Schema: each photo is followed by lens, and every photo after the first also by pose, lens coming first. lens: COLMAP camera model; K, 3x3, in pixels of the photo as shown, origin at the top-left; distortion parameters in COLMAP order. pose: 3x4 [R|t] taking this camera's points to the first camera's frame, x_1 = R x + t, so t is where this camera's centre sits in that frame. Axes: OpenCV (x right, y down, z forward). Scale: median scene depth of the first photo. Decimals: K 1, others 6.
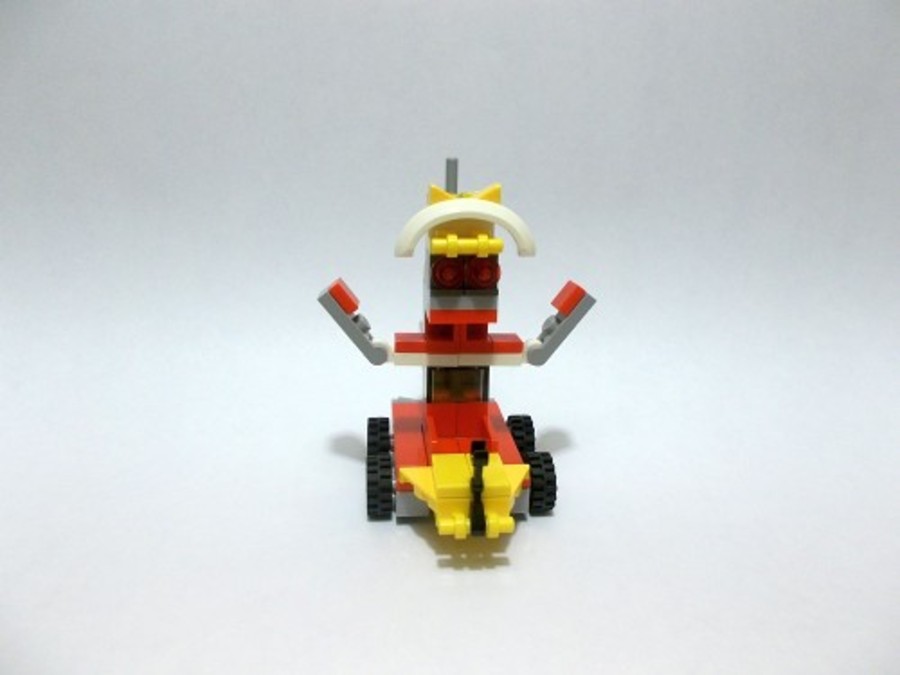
lens RADIAL K [[758.5, 0, 451.0], [0, 758.5, 346.3], [0, 0, 1]] dist [0.056963, 0.017134]
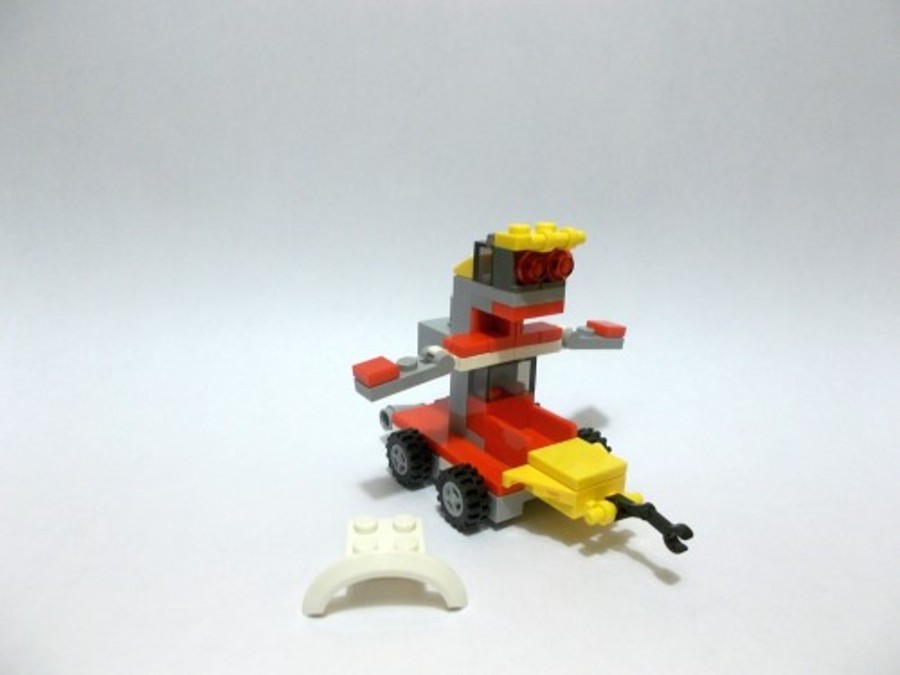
lens RADIAL K [[758.5, 0, 444.0], [0, 758.5, 344.2], [0, 0, 1]] dist [0.056963, 0.017134]
pose [[0.867429, -0.141510, 0.477013, -0.577943], [0.129006, 0.989883, 0.059065, -0.070417], [-0.480545, 0.010303, 0.876909, 0.178295]]
